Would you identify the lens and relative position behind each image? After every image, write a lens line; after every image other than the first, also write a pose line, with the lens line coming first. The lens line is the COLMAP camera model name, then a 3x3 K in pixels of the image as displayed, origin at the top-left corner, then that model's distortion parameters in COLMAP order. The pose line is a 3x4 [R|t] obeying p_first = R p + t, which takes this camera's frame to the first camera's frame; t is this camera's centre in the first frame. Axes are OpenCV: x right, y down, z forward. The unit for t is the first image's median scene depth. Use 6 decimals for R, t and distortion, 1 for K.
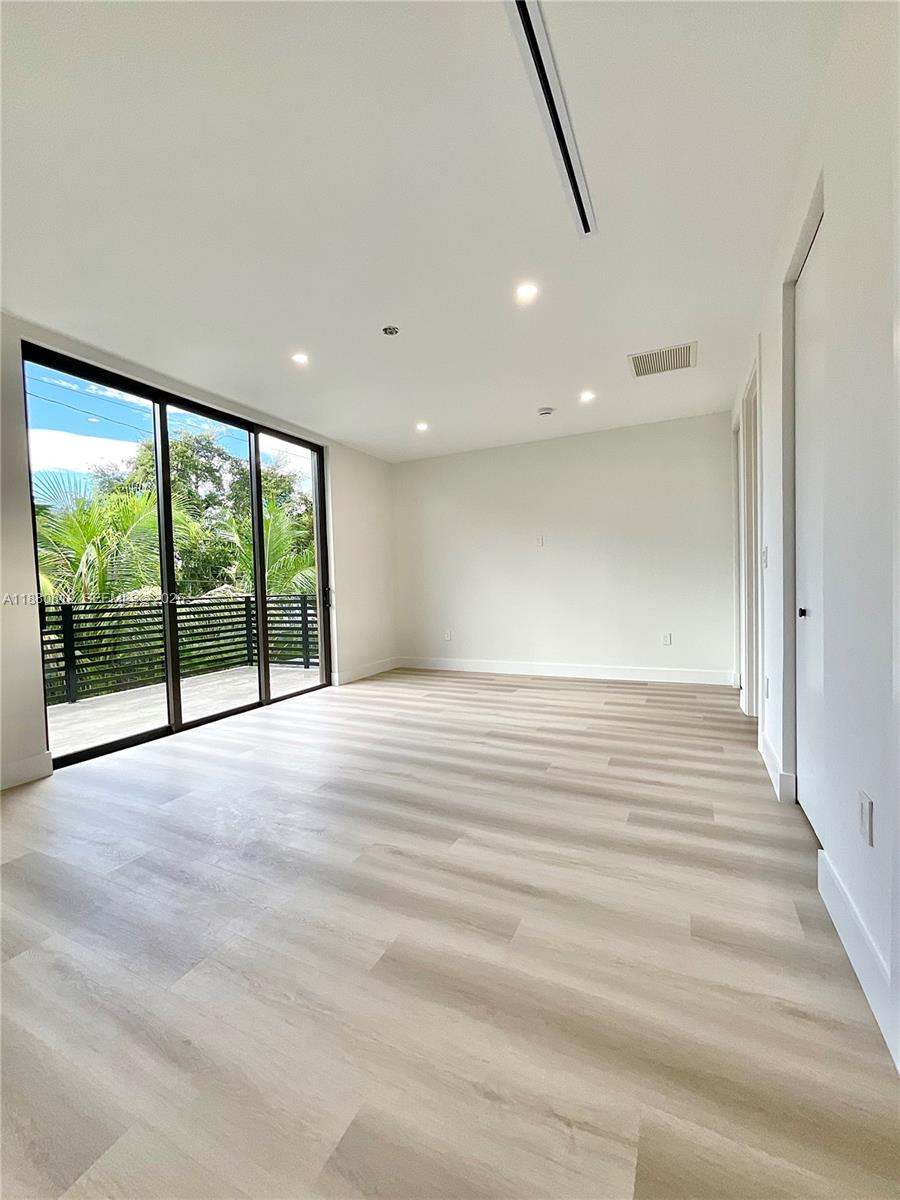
lens RADIAL K [[488.5, 0, 450.0], [0, 488.5, 600.0], [0, 0, 1]] dist [-0.003683, 0.003600]
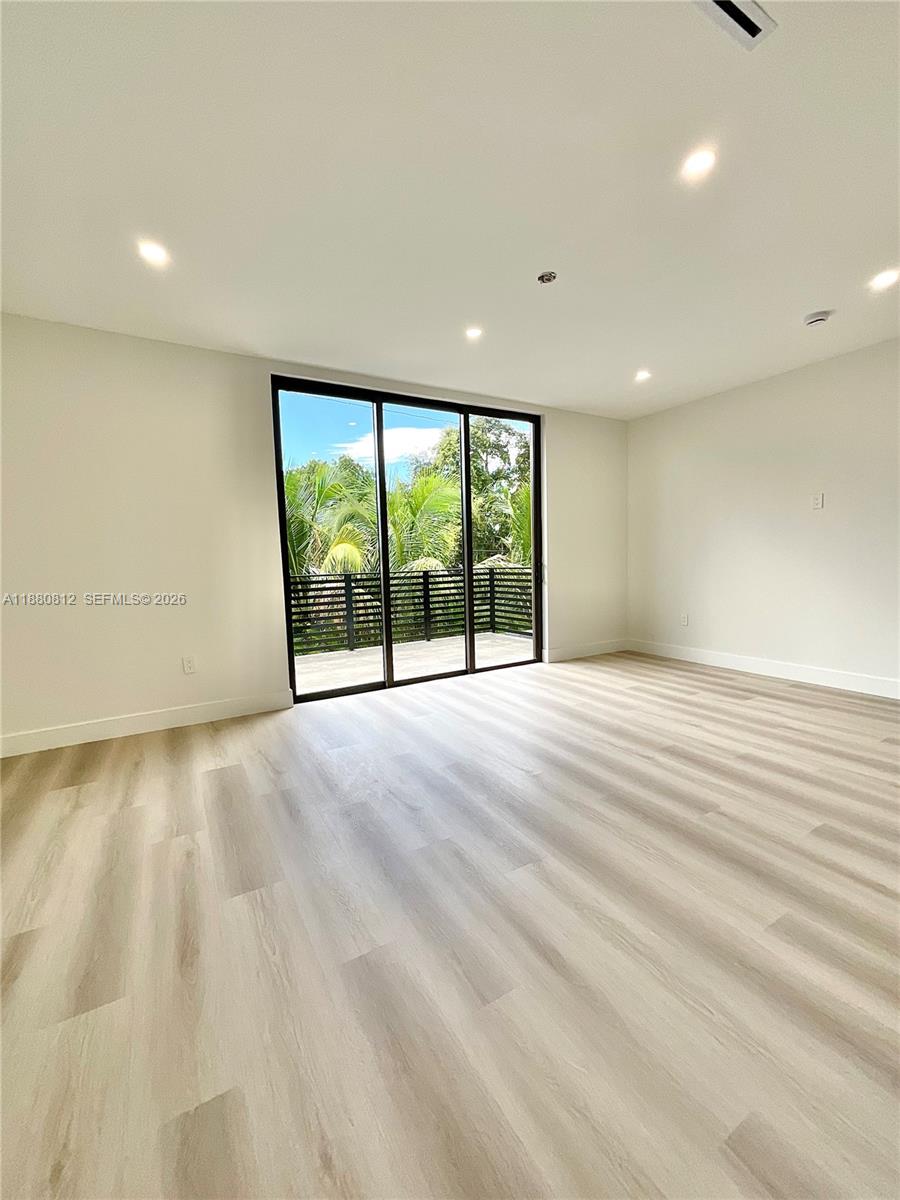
lens RADIAL K [[488.5, 0, 450.0], [0, 488.5, 600.0], [0, 0, 1]] dist [-0.003683, 0.003600]
pose [[0.832043, 0.052983, -0.552175, 0.198942], [-0.014280, 0.997144, 0.074161, -0.028968], [0.554527, -0.053819, 0.830424, 0.115485]]
